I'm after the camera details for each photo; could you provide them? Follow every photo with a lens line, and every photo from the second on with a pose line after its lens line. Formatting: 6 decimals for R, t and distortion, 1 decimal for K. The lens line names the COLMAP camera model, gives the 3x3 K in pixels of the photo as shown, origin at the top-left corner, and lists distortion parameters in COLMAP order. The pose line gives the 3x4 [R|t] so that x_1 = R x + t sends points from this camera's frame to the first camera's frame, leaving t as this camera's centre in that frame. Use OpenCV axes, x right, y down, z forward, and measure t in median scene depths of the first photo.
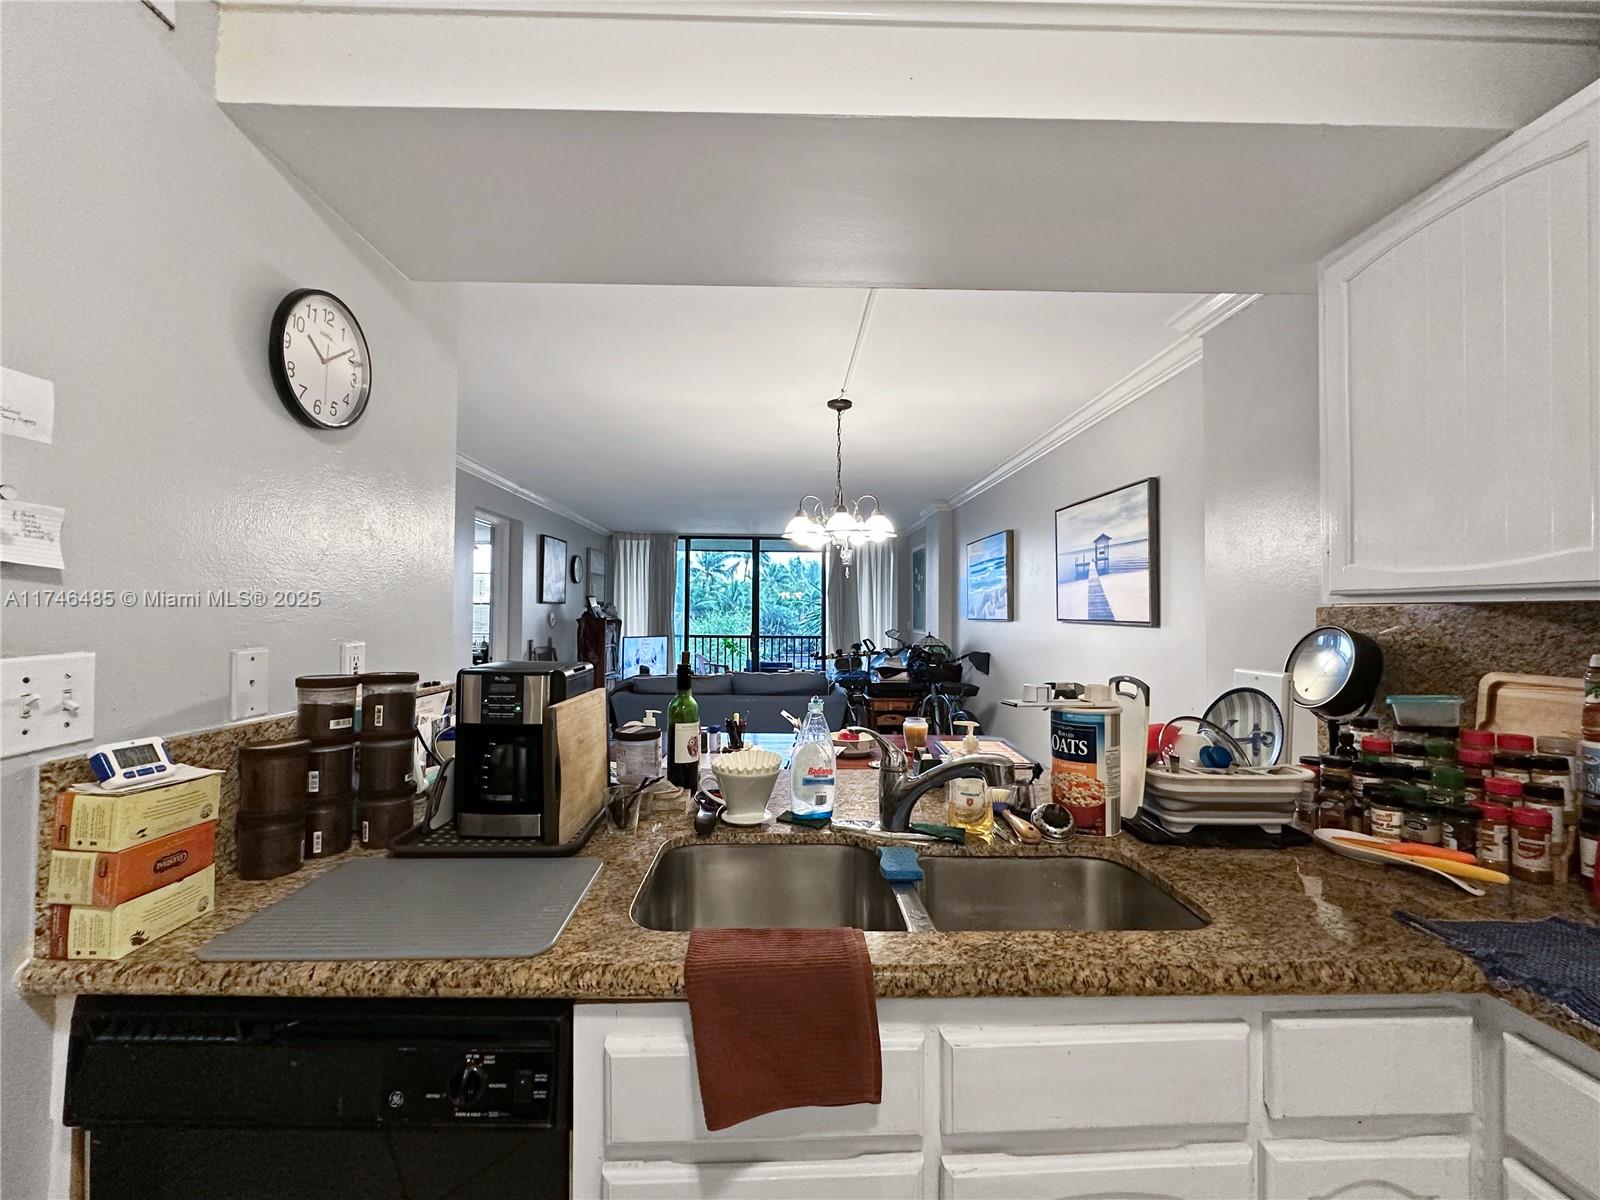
lens RADIAL K [[653.2, 0, 793.0], [0, 653.2, 599.5], [0, 0, 1]] dist [-0.002494, -0.000285]
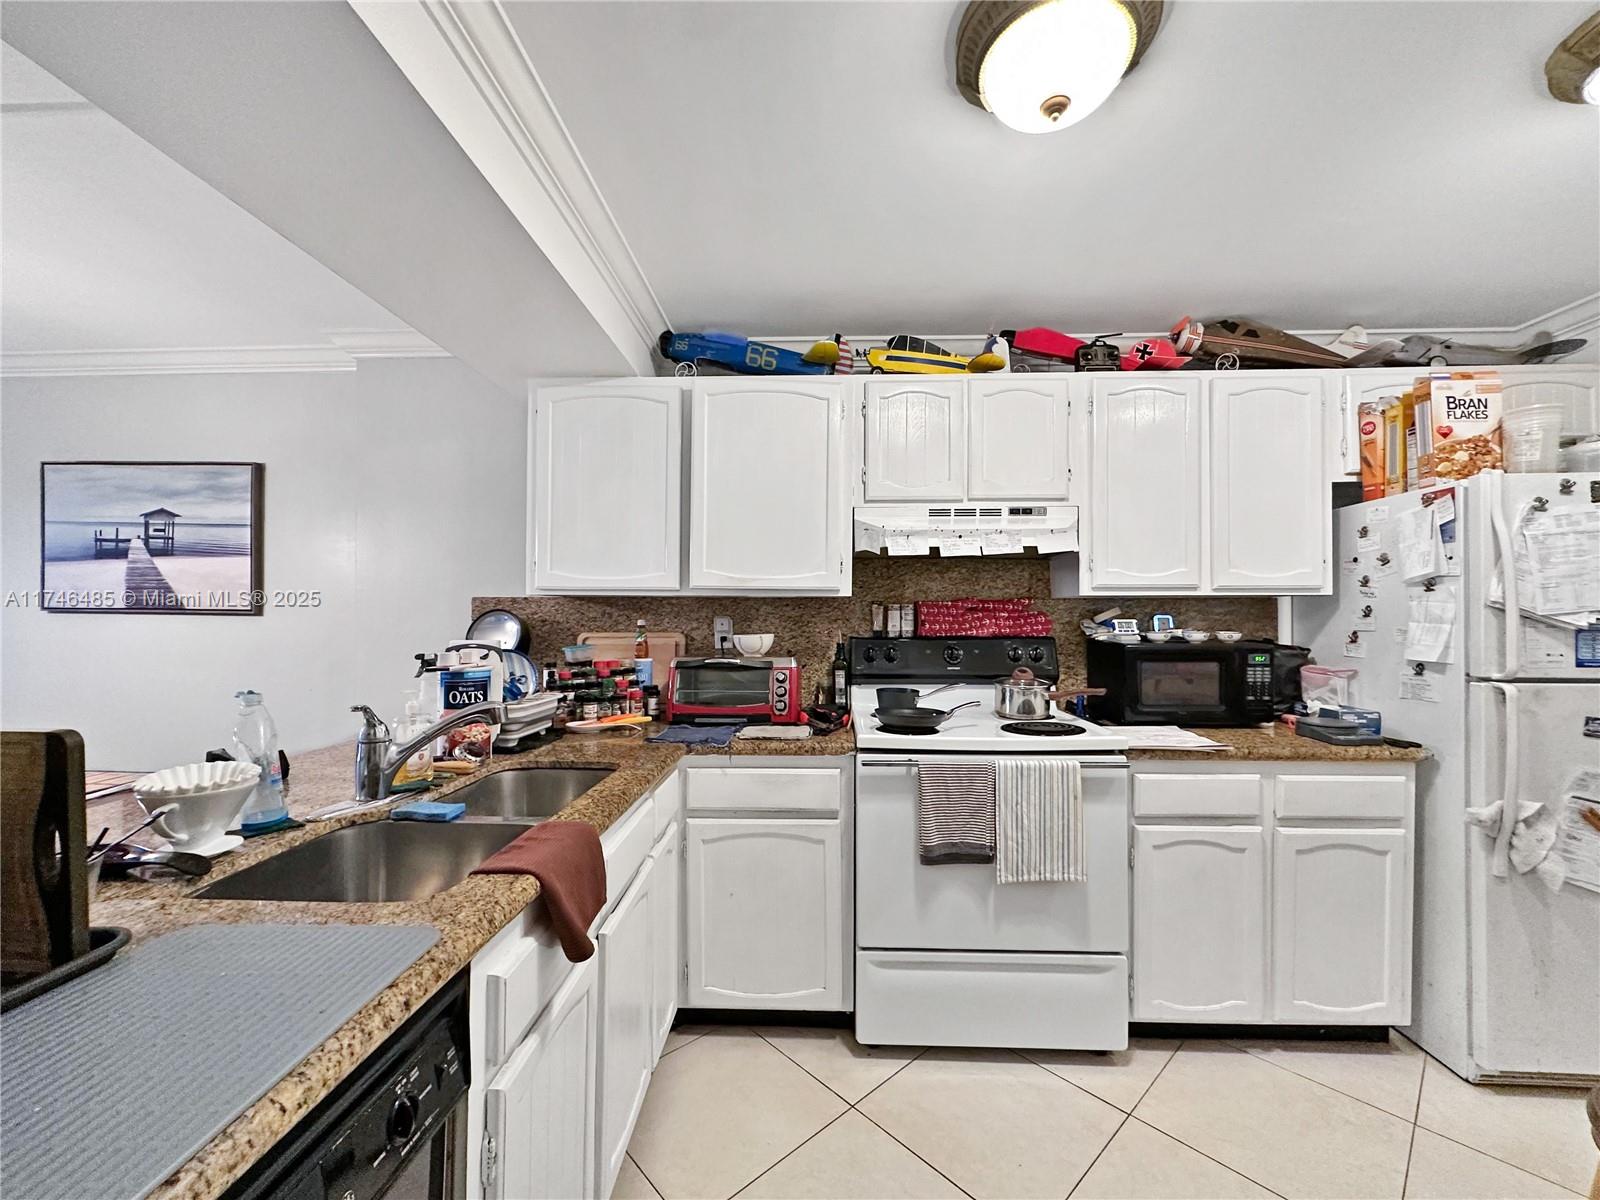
lens RADIAL K [[651.0, 0, 791.6], [0, 651.0, 601.0], [0, 0, 1]] dist [0.000082, 0.000259]
pose [[0.069530, 0.017841, 0.997420, -0.304235], [-0.025898, 0.999535, -0.016073, 0.013246], [-0.997244, -0.024714, 0.069960, 0.099971]]
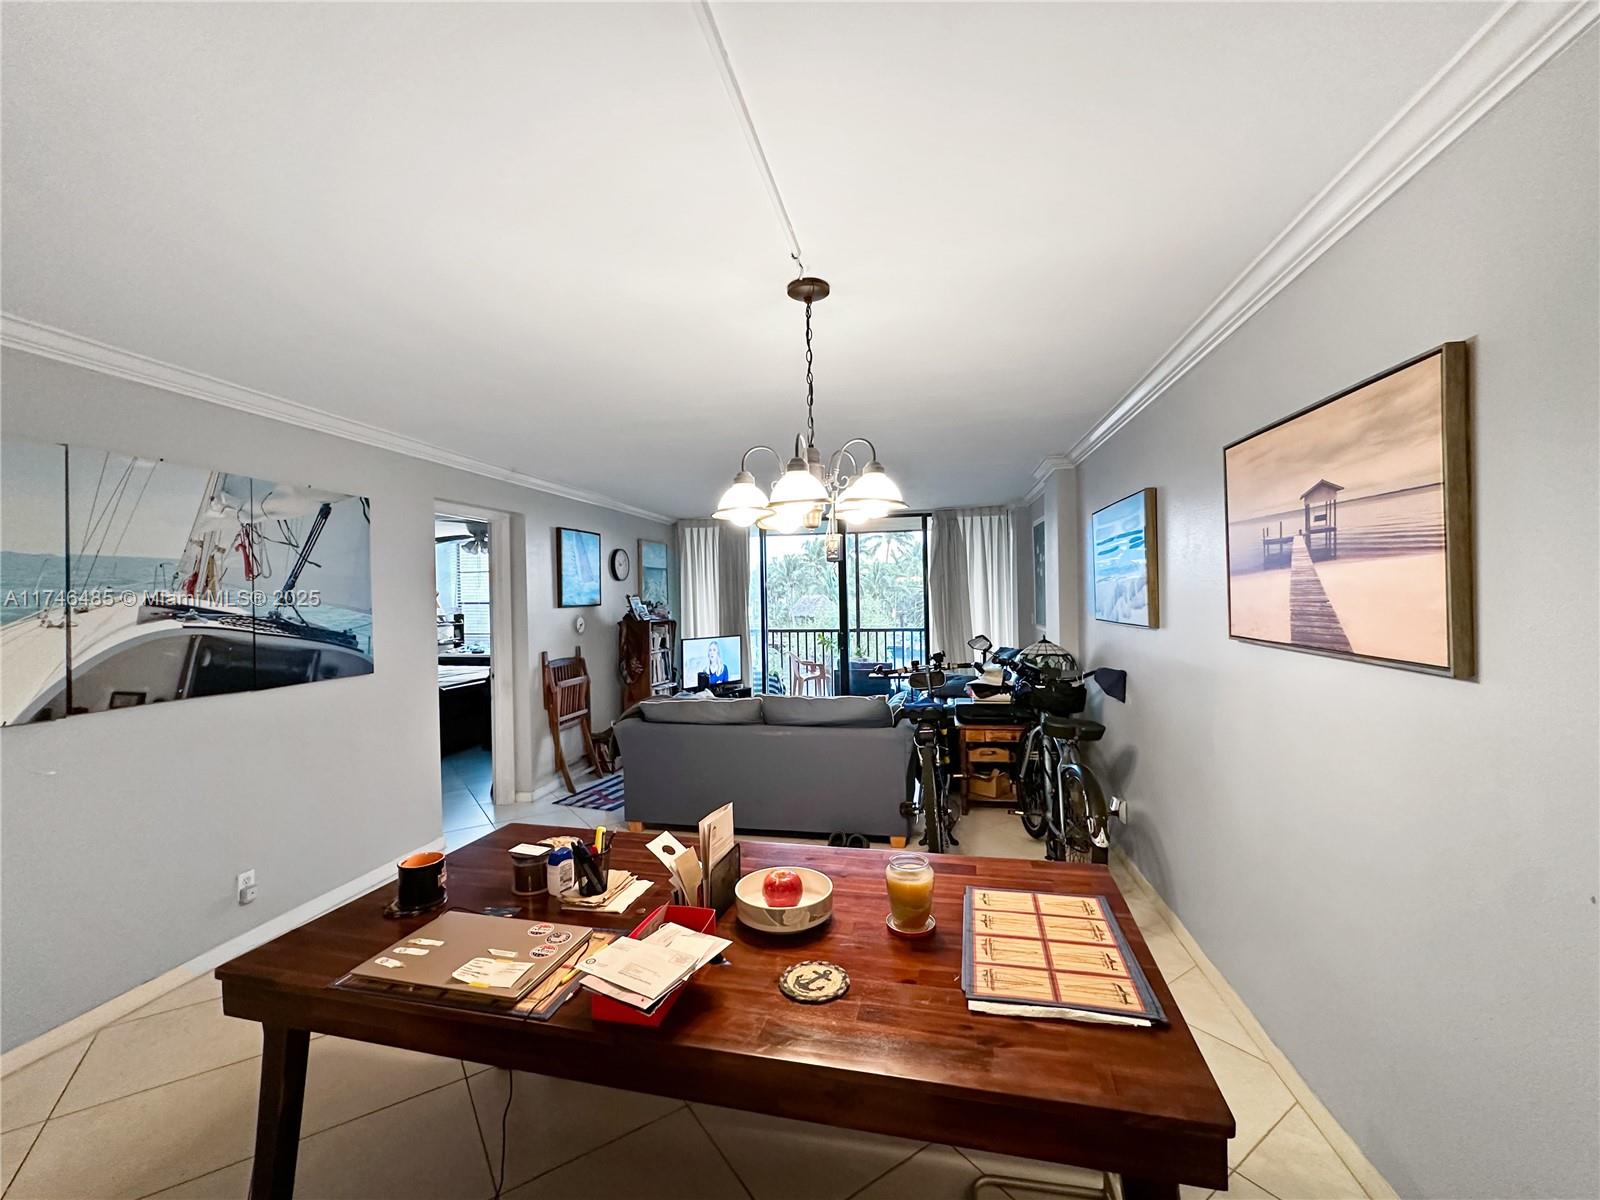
lens RADIAL K [[651.0, 0, 791.6], [0, 651.0, 601.0], [0, 0, 1]] dist [0.000082, 0.000259]
pose [[0.972810, -0.020856, -0.230666, 0.173802], [0.028124, 0.999205, 0.028268, -0.030203], [0.229893, -0.033987, 0.972622, 0.379122]]
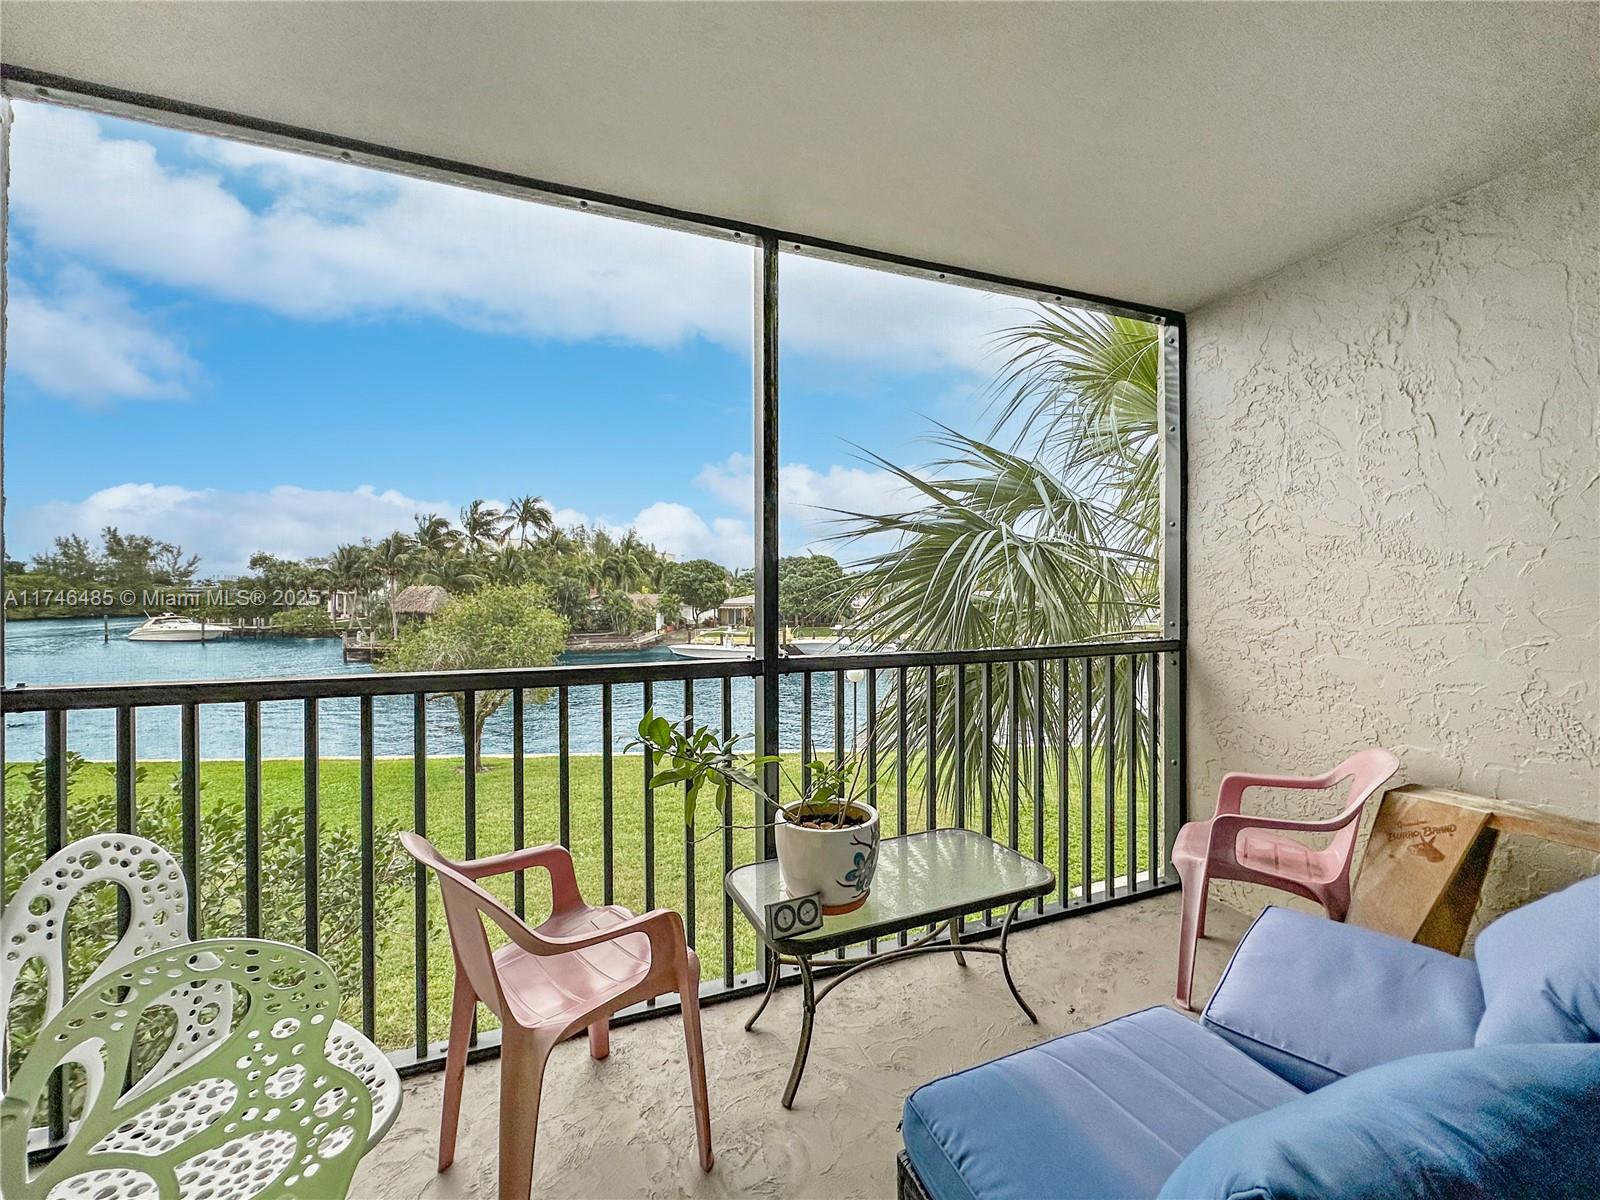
lens RADIAL K [[640.6, 0, 805.2], [0, 640.6, 591.1], [0, 0, 1]] dist [-0.000307, 0.000234]
pose [[0.941720, -0.011748, 0.336192, -0.326458], [0.002232, 0.999586, 0.028676, 0.079505], [-0.336389, -0.026254, 0.941357, 2.300571]]
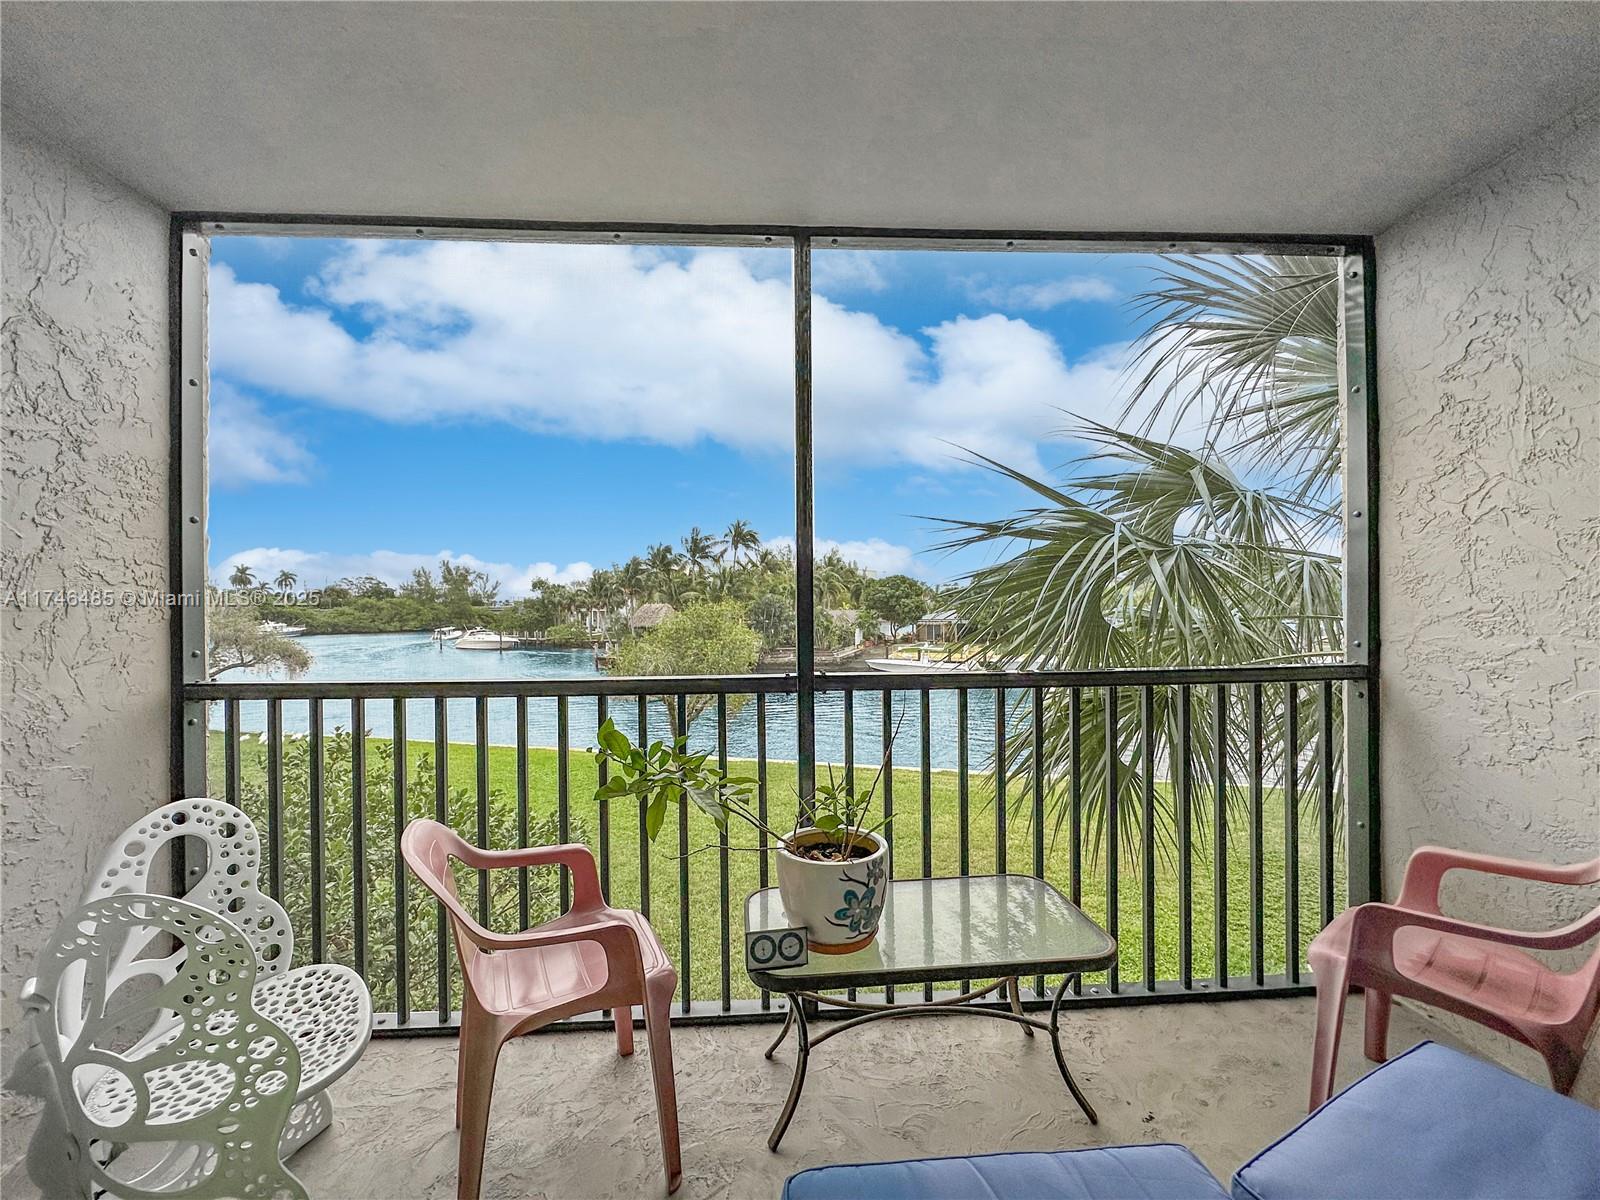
lens RADIAL K [[637.0, 0, 803.7], [0, 637.0, 607.2], [0, 0, 1]] dist [-0.001093, 0.000623]
pose [[0.999477, -0.018367, 0.026633, -0.186450], [0.017672, 0.999503, 0.026116, 0.083592], [-0.027100, -0.025632, 0.999304, 2.304025]]
